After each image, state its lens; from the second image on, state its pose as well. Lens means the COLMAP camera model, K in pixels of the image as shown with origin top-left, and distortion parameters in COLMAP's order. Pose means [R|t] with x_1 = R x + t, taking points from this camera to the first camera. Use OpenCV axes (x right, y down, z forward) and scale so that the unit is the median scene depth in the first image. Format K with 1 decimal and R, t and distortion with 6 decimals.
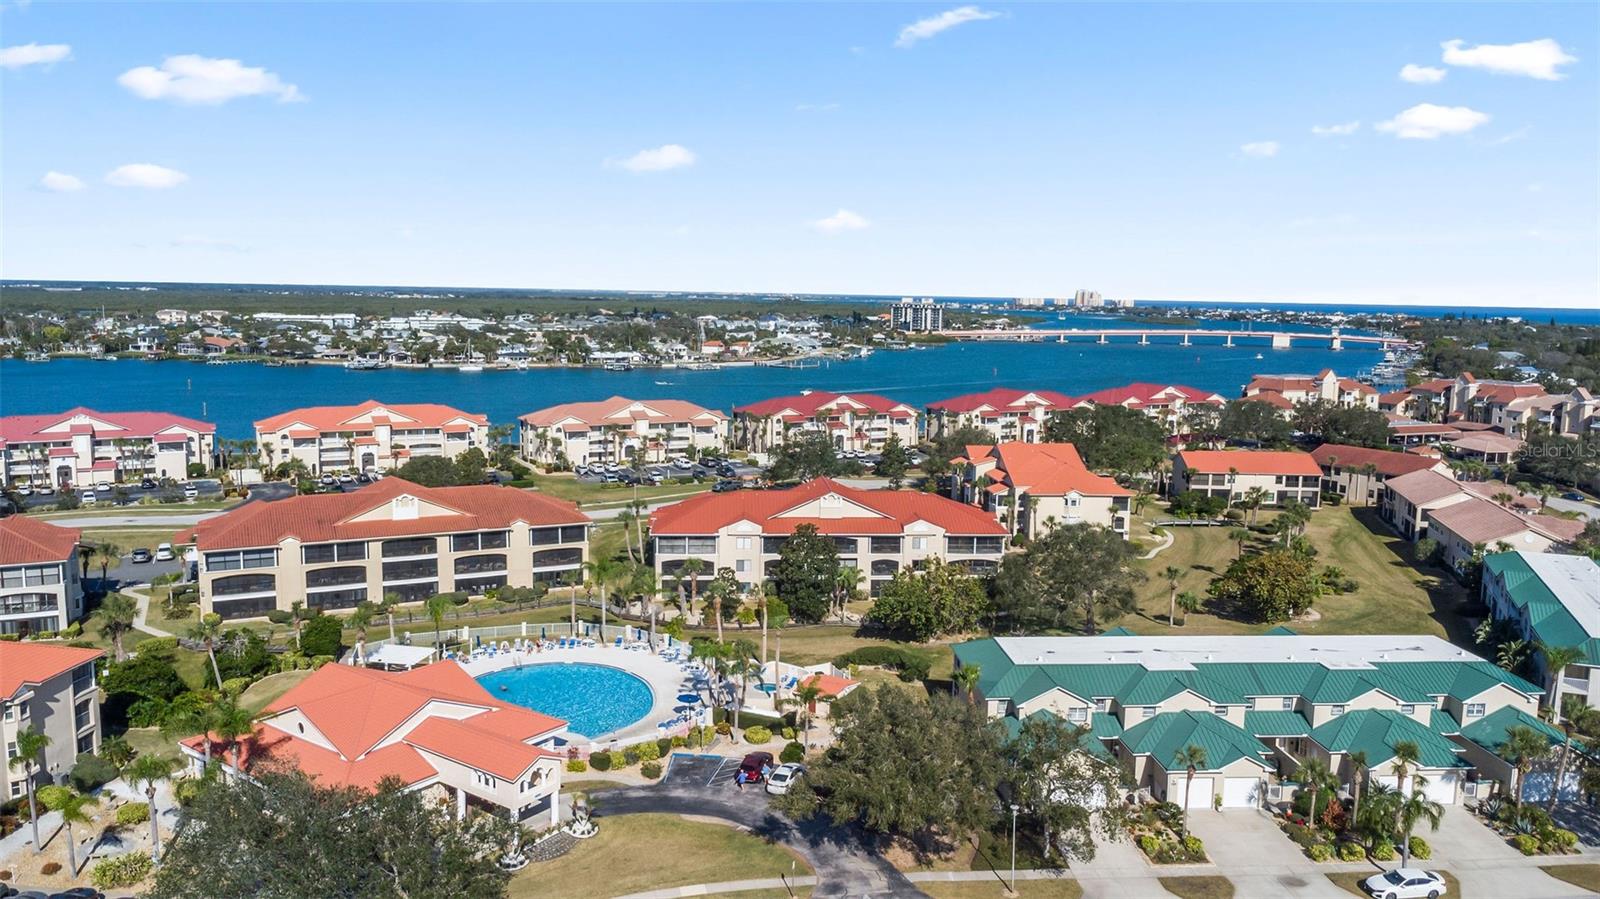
lens RADIAL K [[1098.8, 0, 800.0], [0, 1098.8, 449.5], [0, 0, 1]] dist [-0.008767, -0.004582]
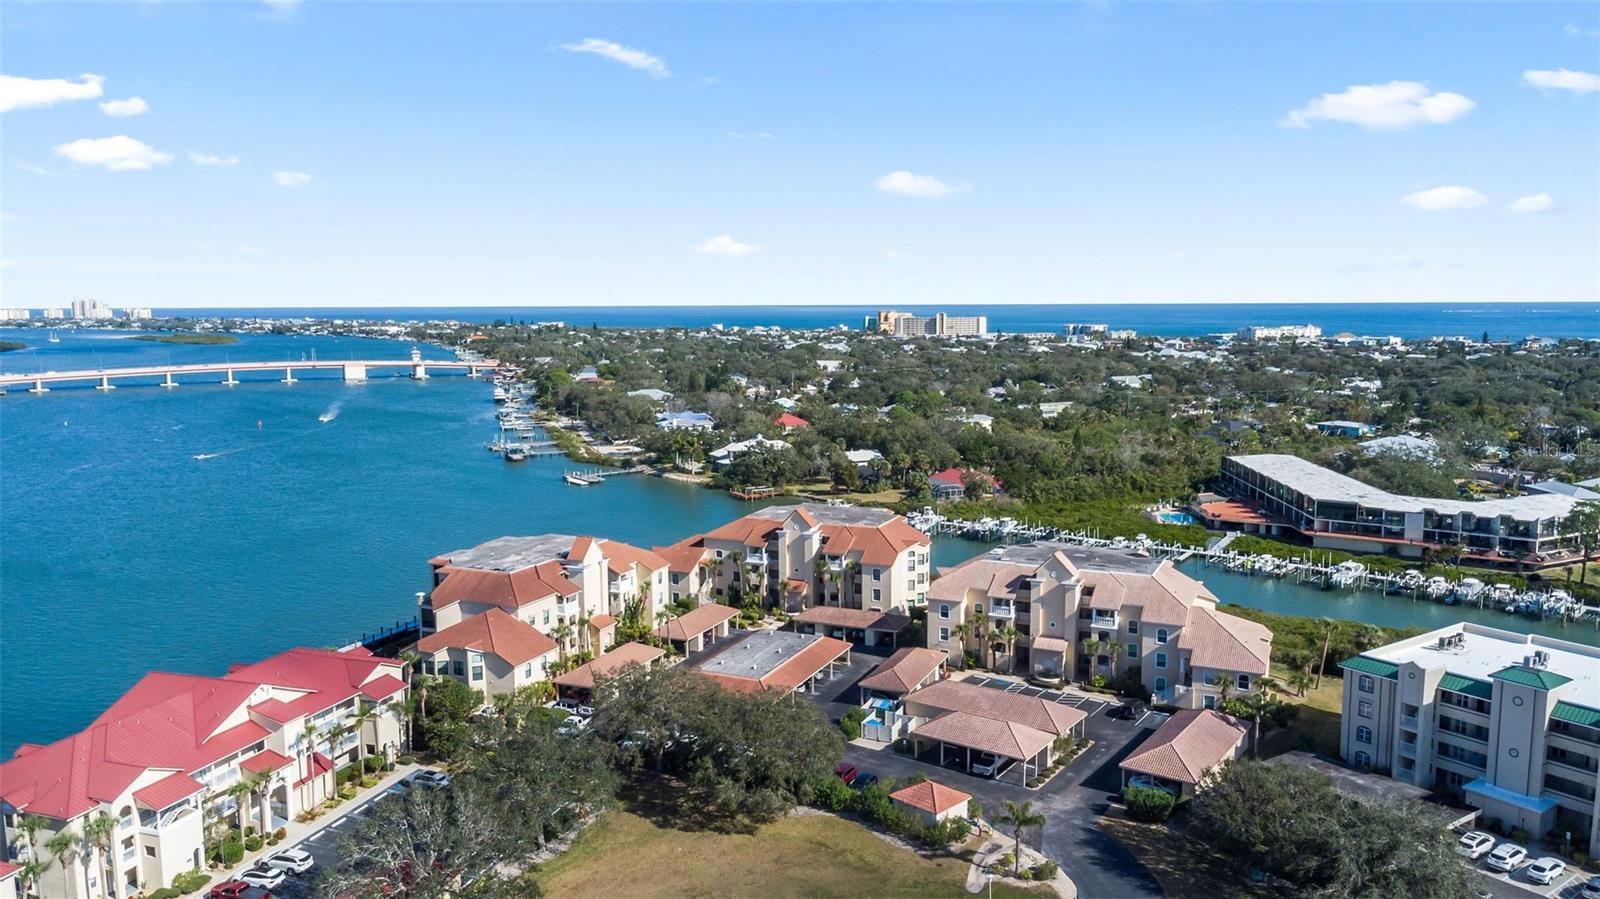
lens RADIAL K [[1180.7, 0, 800.0], [0, 1180.7, 449.5], [0, 0, 1]] dist [0.000435, -0.002626]
pose [[0.701810, -0.108581, 0.704041, 0.053728], [0.118523, 0.992338, 0.034896, -0.034179], [-0.702435, 0.058955, 0.709302, 0.162186]]
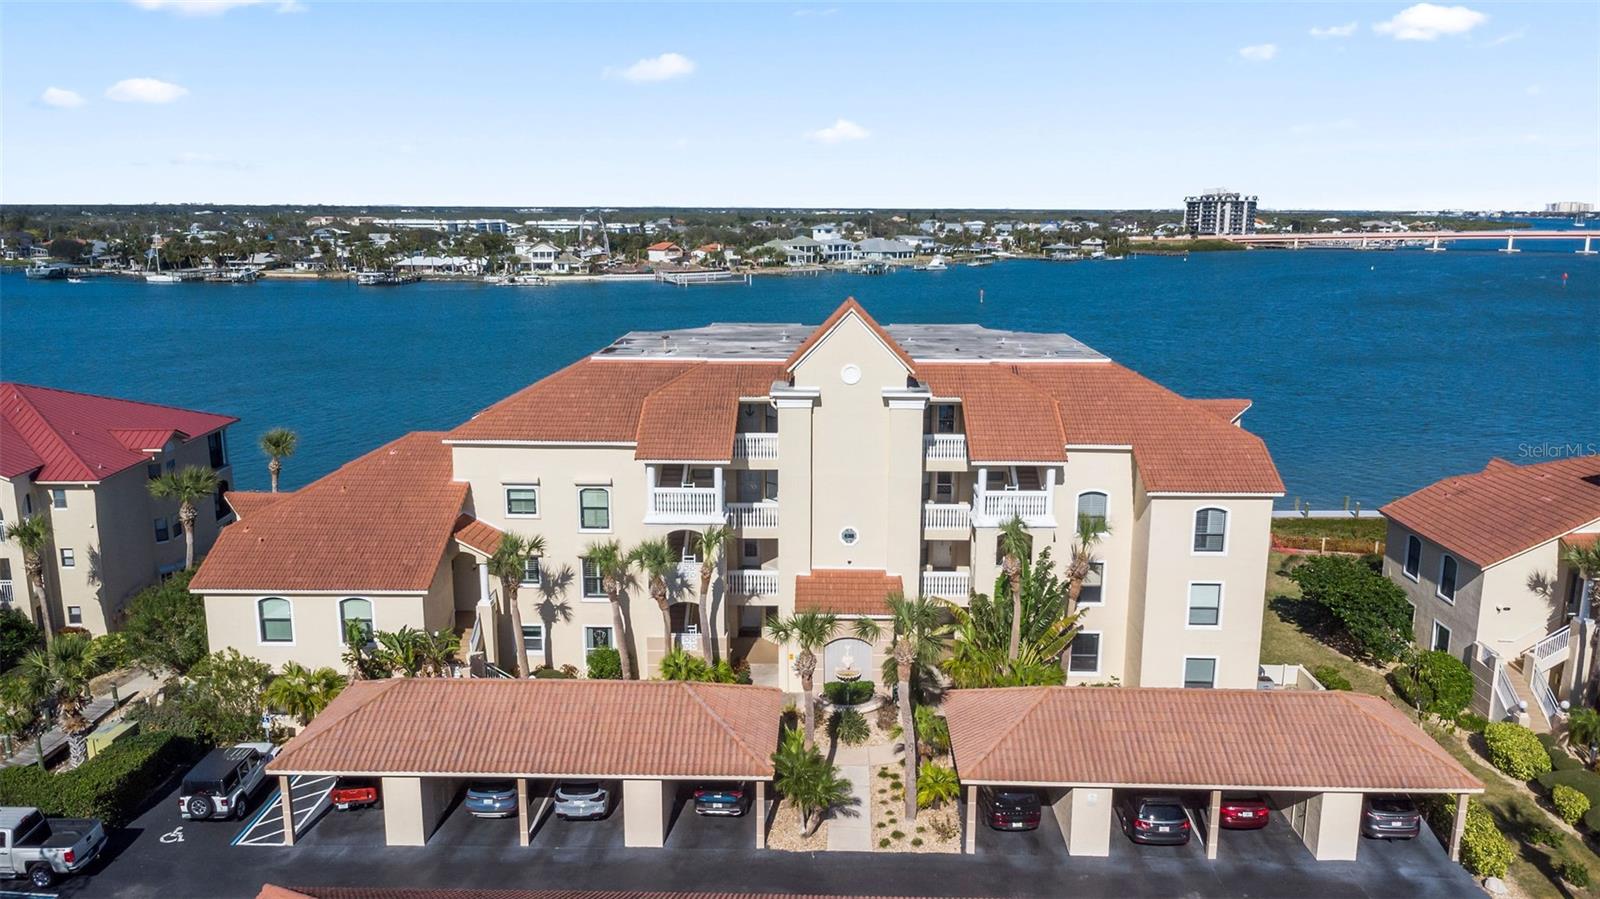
lens RADIAL K [[1164.1, 0, 758.5], [0, 1164.1, 451.3], [0, 0, 1]] dist [0.007454, 0.003774]
pose [[0.921466, 0.064000, -0.383150, 0.153211], [-0.038839, 0.996571, 0.073056, -0.018598], [0.386512, -0.052437, 0.920793, 0.246212]]
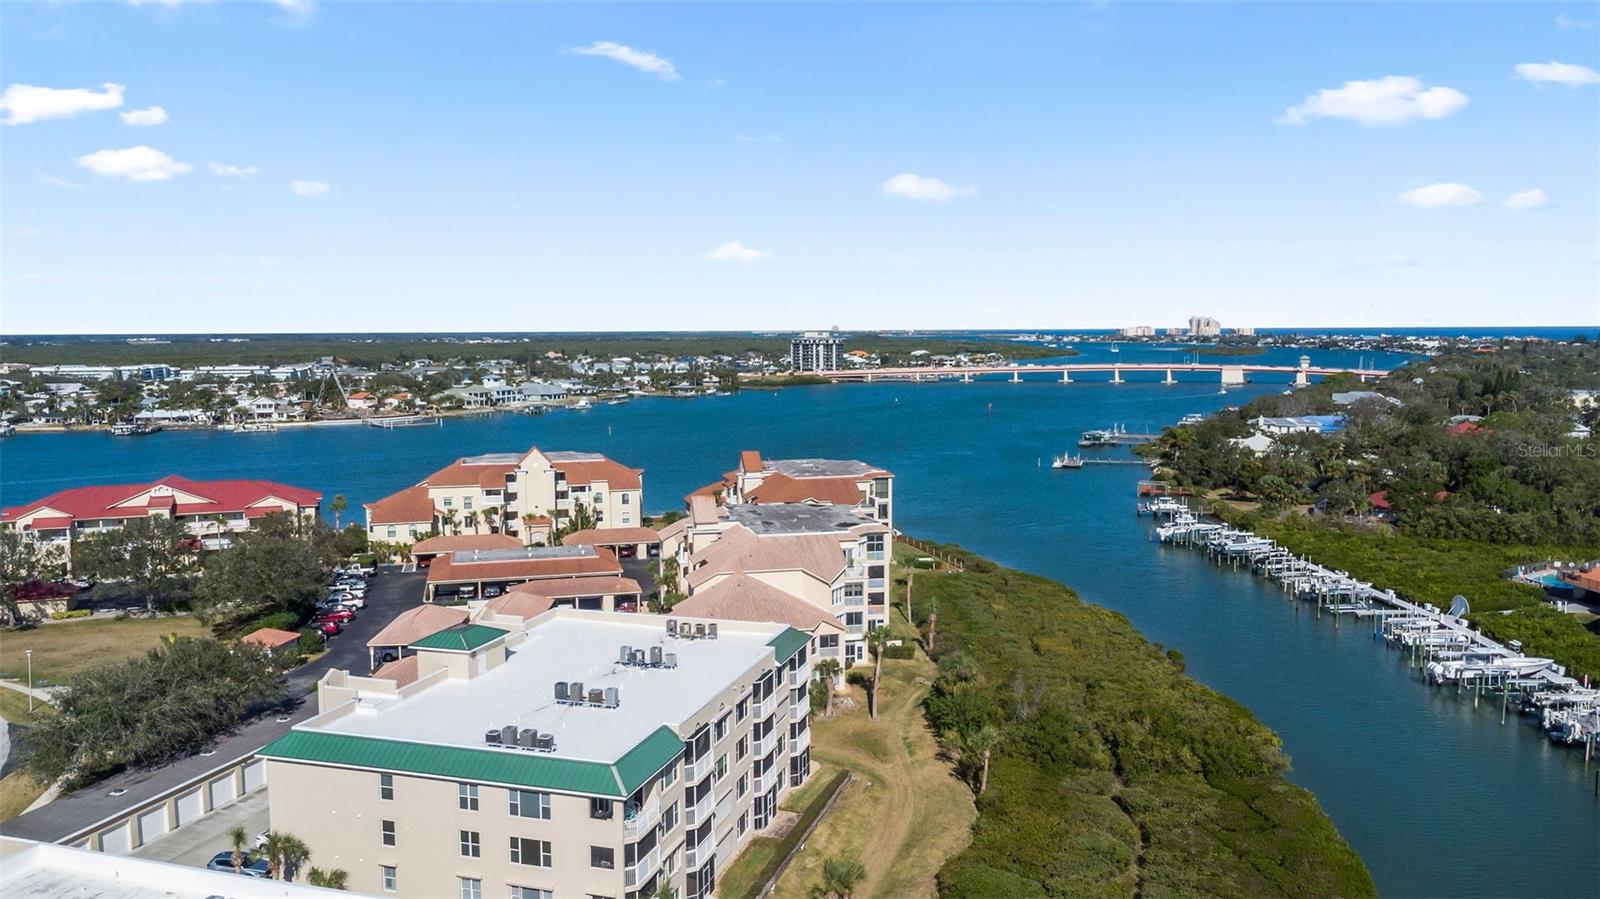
lens RADIAL K [[1180.7, 0, 800.0], [0, 1180.7, 449.5], [0, 0, 1]] dist [0.000435, -0.002626]
pose [[0.996813, -0.012423, -0.078798, 0.193713], [0.009311, 0.999167, -0.039739, -0.013278], [0.079226, 0.038879, 0.996098, 0.112348]]
